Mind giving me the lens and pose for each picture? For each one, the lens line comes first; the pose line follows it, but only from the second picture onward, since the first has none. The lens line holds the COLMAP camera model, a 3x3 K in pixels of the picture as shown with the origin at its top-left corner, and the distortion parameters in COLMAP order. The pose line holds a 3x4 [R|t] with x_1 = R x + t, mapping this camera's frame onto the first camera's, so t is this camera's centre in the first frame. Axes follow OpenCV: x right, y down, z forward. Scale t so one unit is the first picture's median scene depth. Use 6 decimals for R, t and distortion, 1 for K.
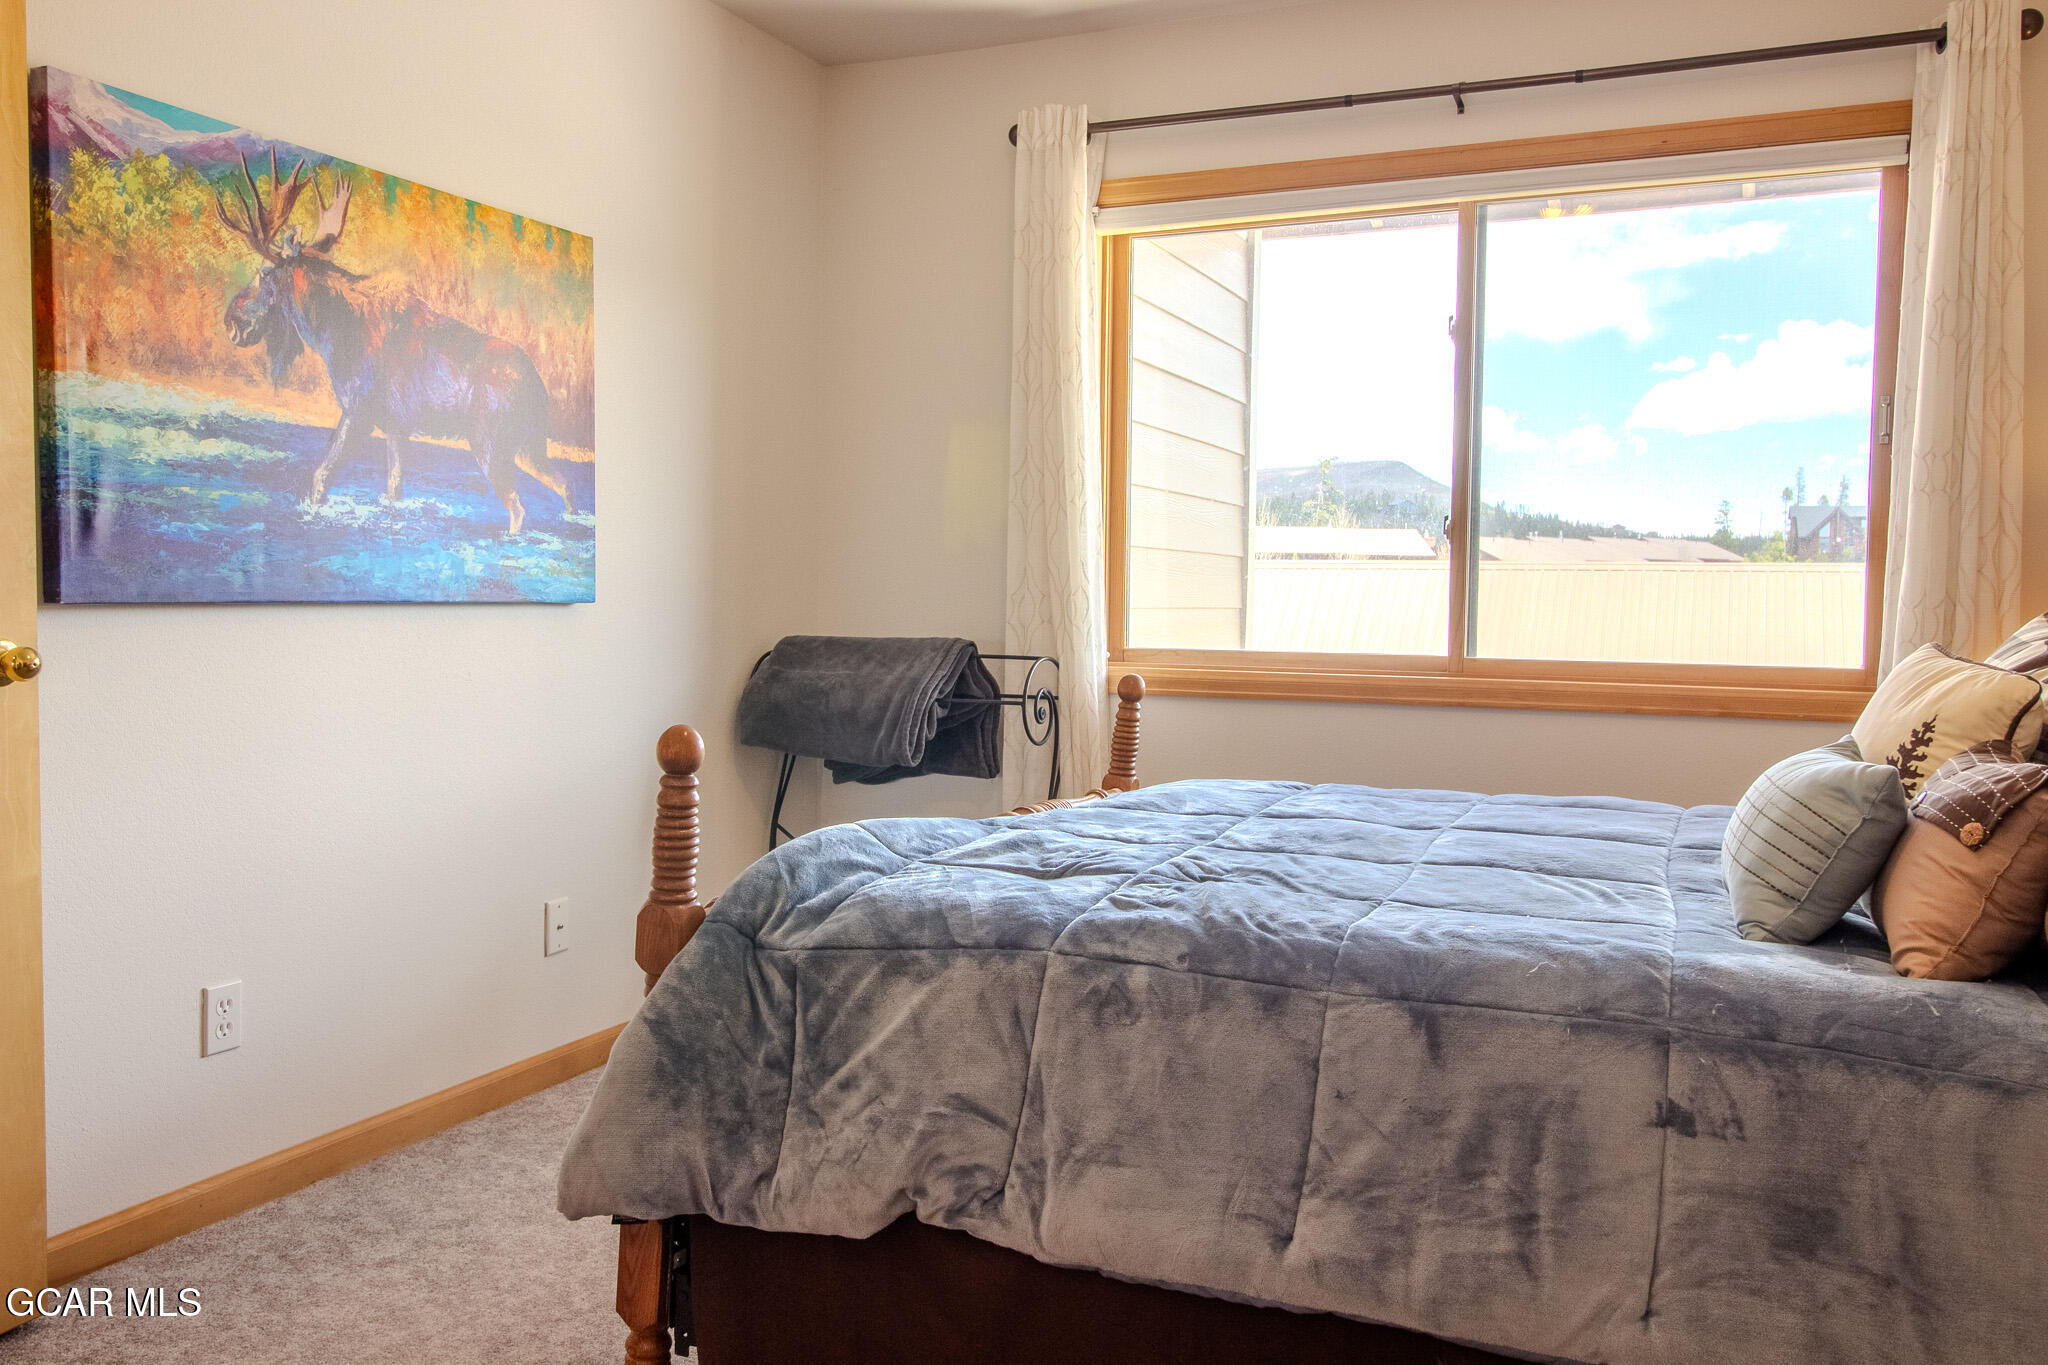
lens RADIAL K [[1681.9, 0, 1099.5], [0, 1681.9, 679.7], [0, 0, 1]] dist [0.004171, 0.013708]
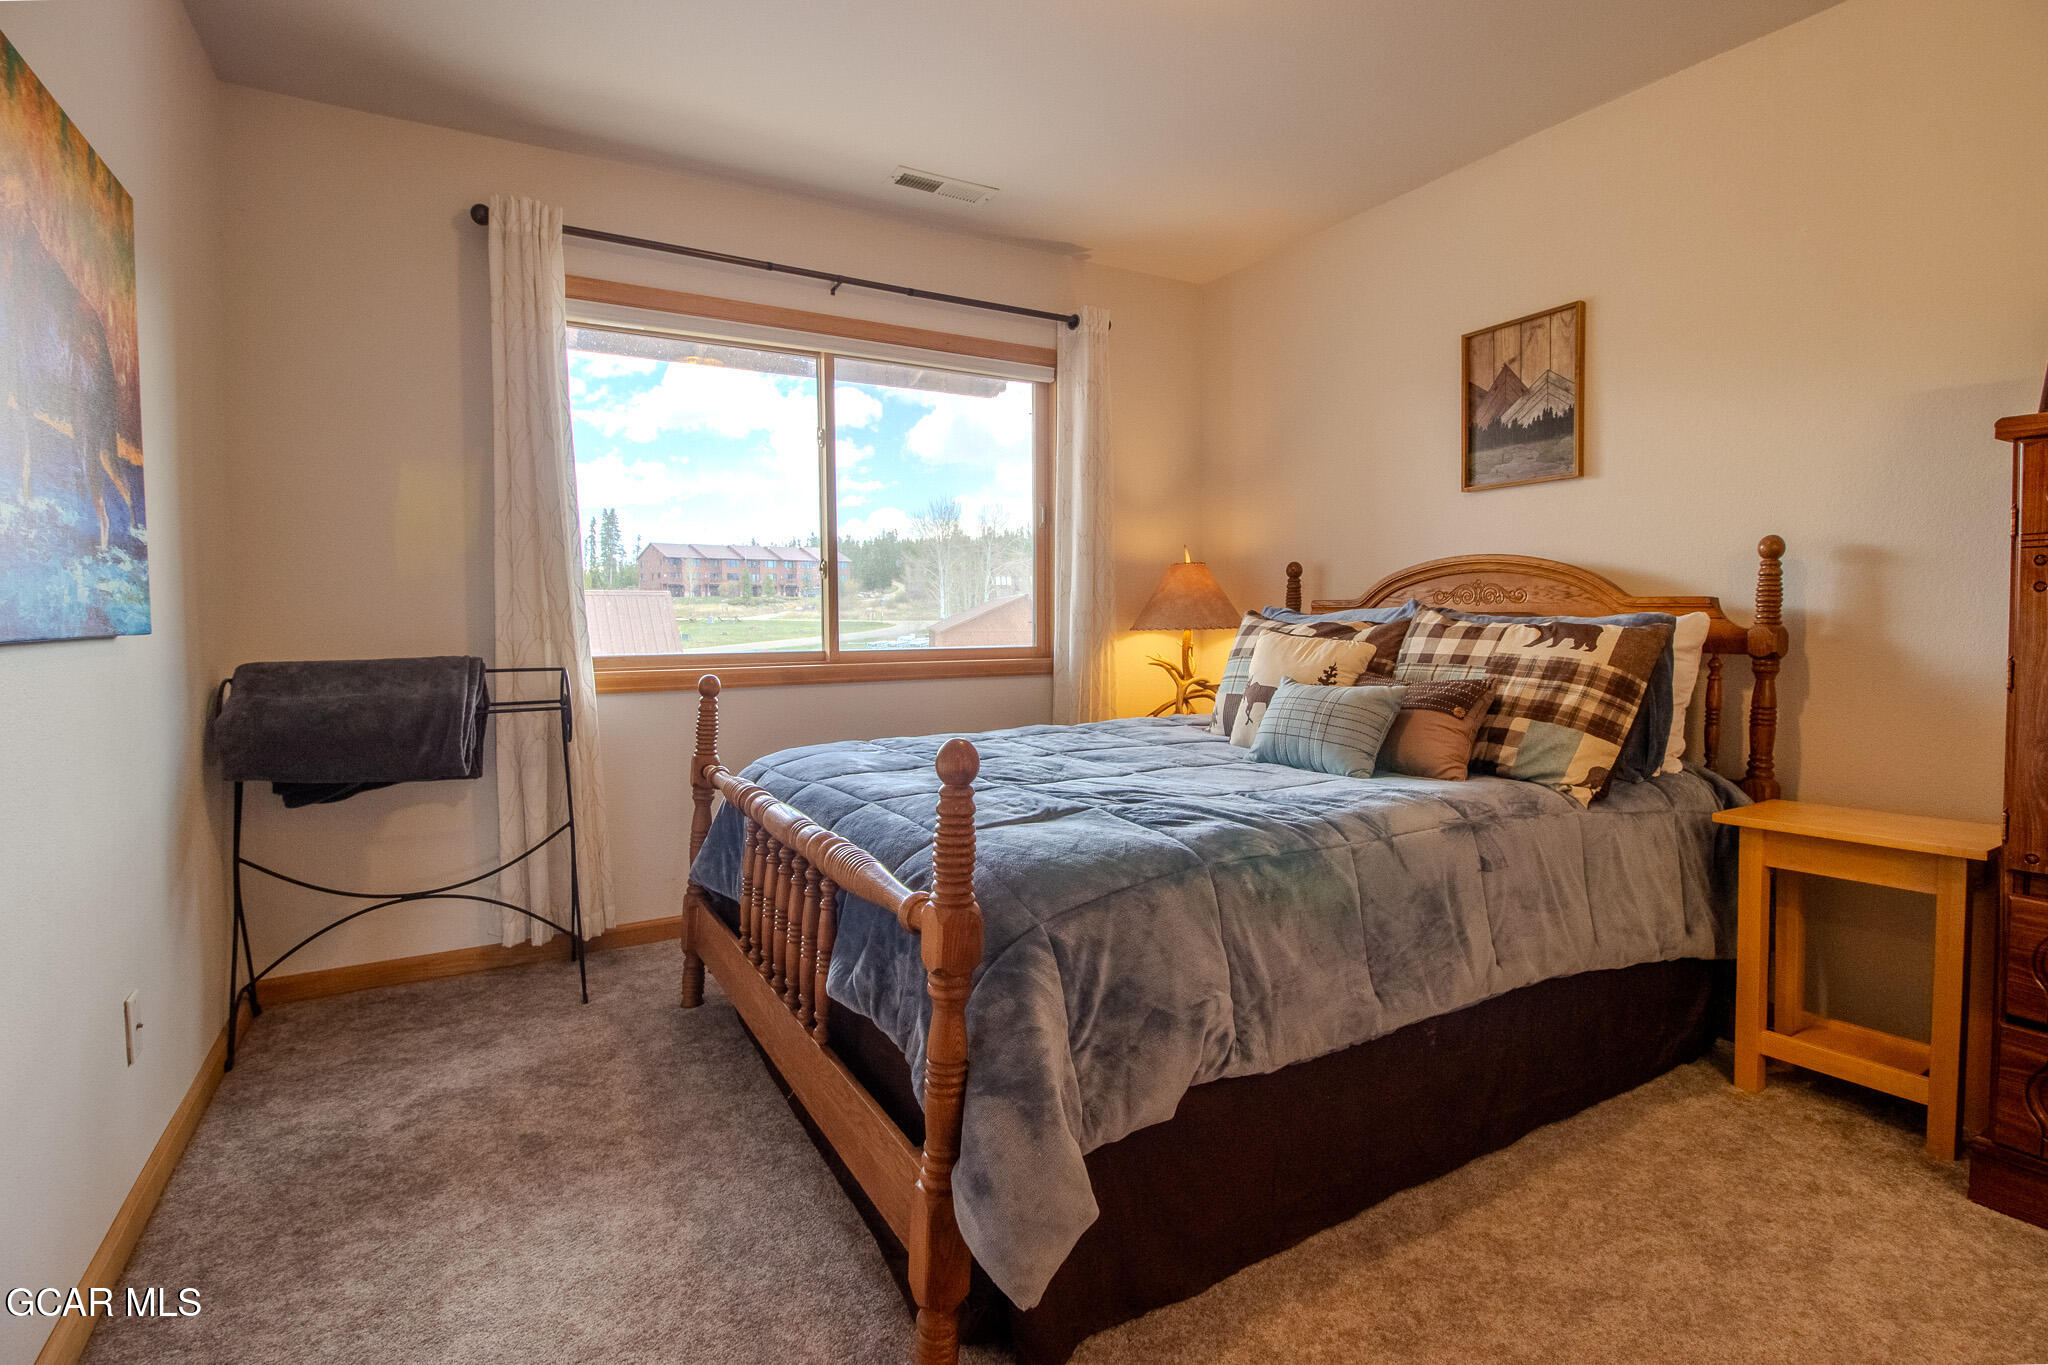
lens RADIAL K [[980.5, 0, 1022.2], [0, 980.5, 665.9], [0, 0, 1]] dist [-0.002321, -0.012321]
pose [[0.581884, -0.060131, 0.811046, -0.491919], [0.054167, 0.997914, 0.035123, -0.025843], [-0.811466, 0.023494, 0.583927, 0.404144]]
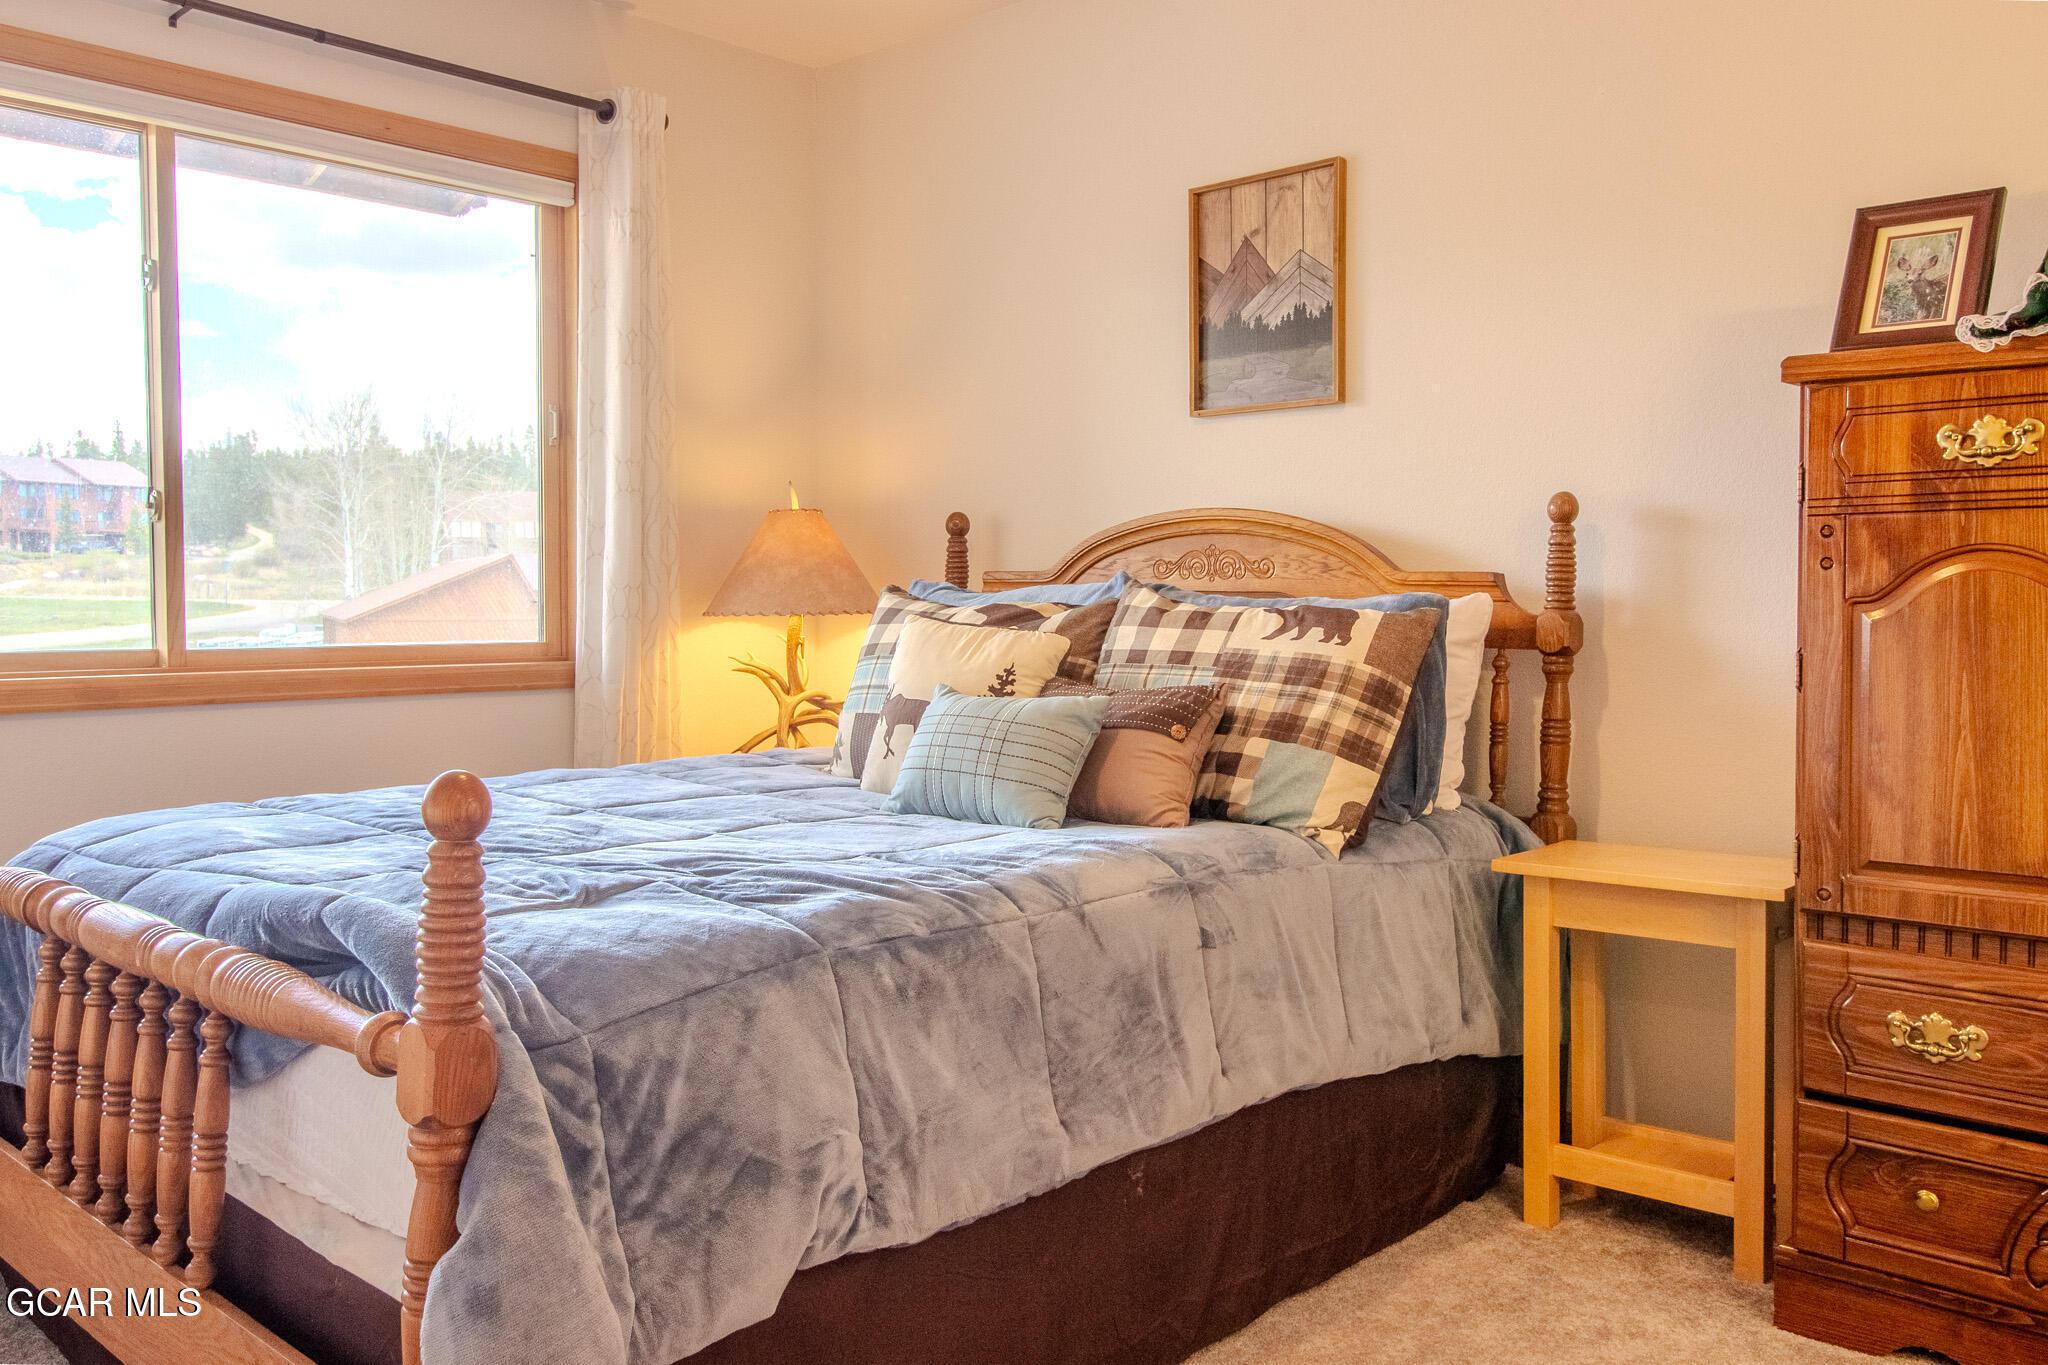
lens RADIAL K [[1681.9, 0, 1024.1], [0, 1681.9, 661.9], [0, 0, 1]] dist [0.004171, 0.013708]
pose [[0.313398, -0.052956, 0.948144, -0.572352], [0.048735, 0.998025, 0.039633, -0.024035], [-0.948371, 0.033787, 0.315360, 0.365327]]
